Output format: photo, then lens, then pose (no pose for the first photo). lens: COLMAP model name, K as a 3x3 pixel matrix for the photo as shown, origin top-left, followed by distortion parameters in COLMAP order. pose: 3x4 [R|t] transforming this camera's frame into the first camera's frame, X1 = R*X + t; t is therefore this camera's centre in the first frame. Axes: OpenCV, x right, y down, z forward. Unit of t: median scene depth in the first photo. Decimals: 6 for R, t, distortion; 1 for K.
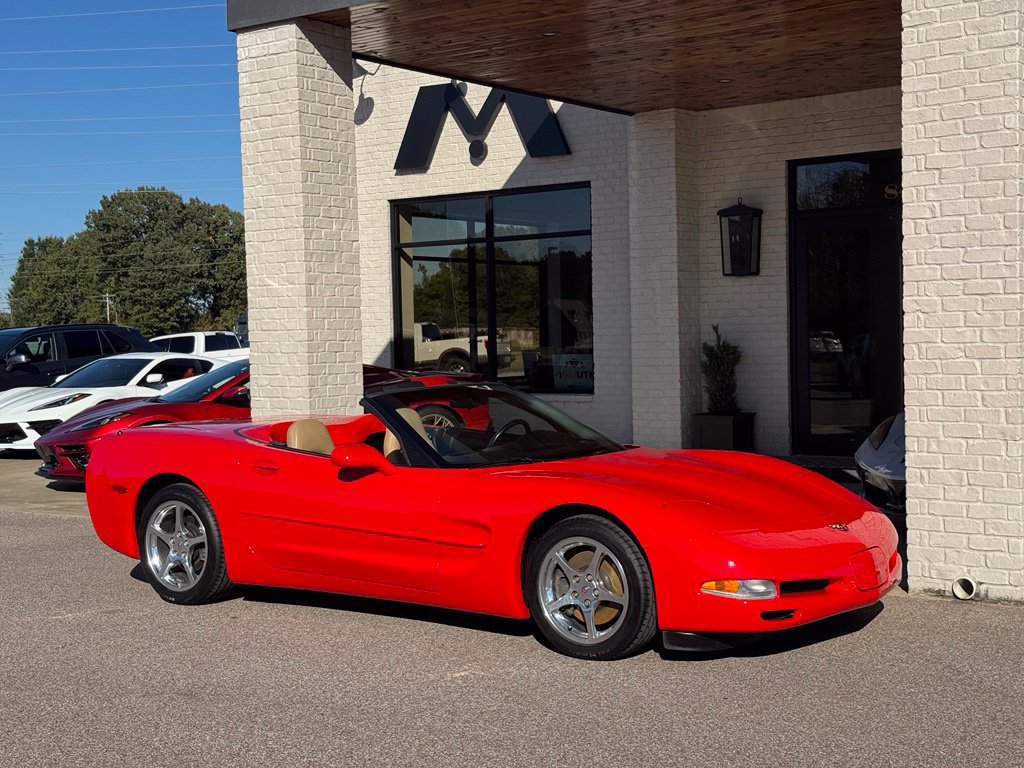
lens RADIAL K [[1428.7, 0, 510.5], [0, 1428.7, 382.4], [0, 0, 1]] dist [0.130869, 0.000000]
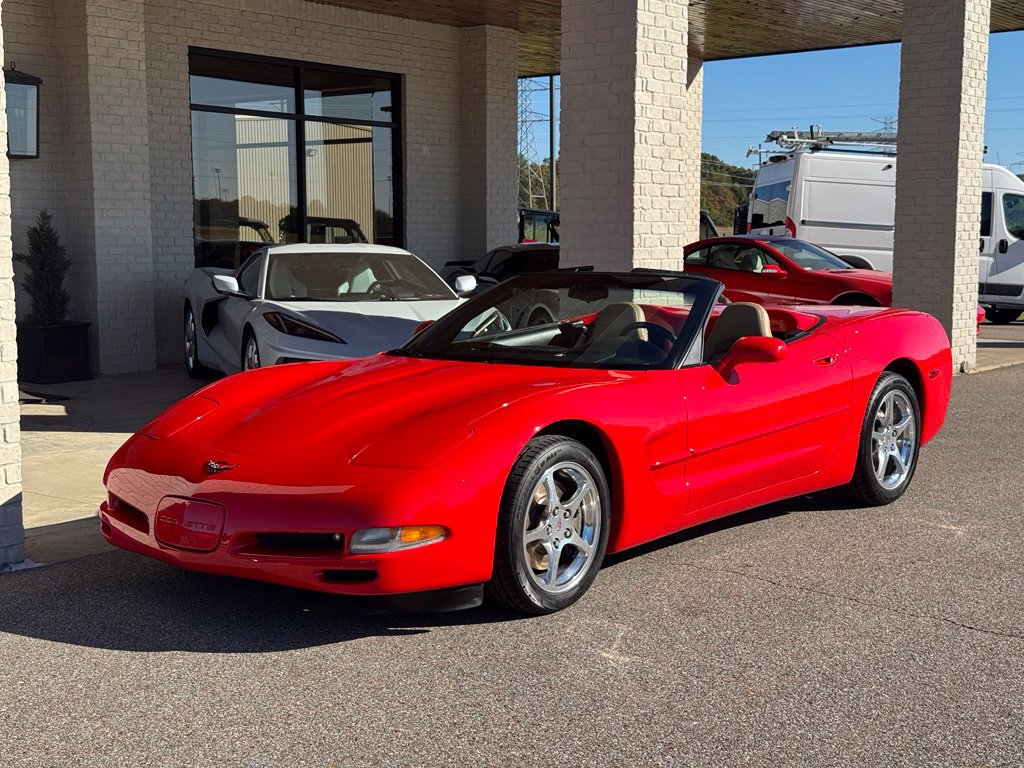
lens RADIAL K [[1428.7, 0, 514.1], [0, 1428.7, 386.9], [0, 0, 1]] dist [0.130869, 0.000000]
pose [[0.034078, -0.085358, 0.995767, -0.675462], [0.037113, 0.995767, 0.084088, -0.002931], [-0.998730, 0.034091, 0.037101, 0.765281]]
